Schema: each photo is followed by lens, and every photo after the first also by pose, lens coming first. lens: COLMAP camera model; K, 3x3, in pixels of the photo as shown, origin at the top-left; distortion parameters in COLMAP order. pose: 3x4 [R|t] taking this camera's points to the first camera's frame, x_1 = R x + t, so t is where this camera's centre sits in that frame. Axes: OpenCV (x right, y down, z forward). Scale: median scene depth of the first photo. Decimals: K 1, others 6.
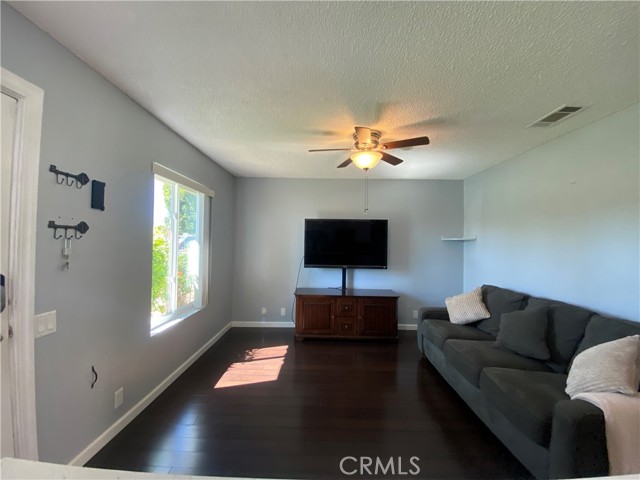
lens RADIAL K [[260.4, 0, 320.9], [0, 260.4, 241.3], [0, 0, 1]] dist [0.026710, -0.024543]
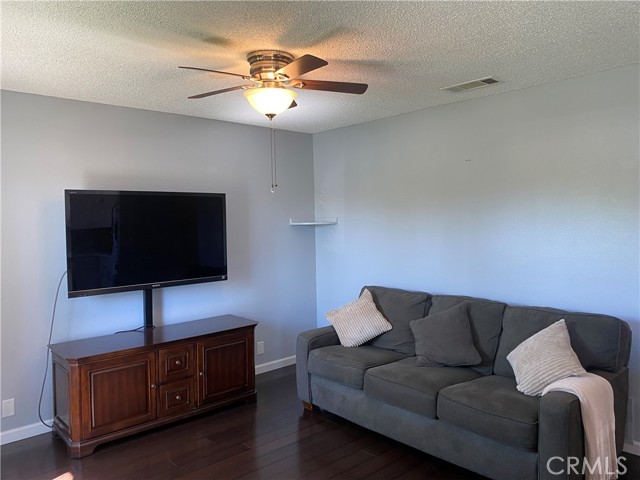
lens RADIAL K [[483.0, 0, 320.0], [0, 483.0, 240.0], [0, 0, 1]] dist [0.083382, -0.209433]
pose [[0.723060, -0.056825, 0.688444, -0.358820], [0.022439, 0.998017, 0.058810, -0.043278], [-0.690421, -0.027076, 0.722901, 0.103480]]
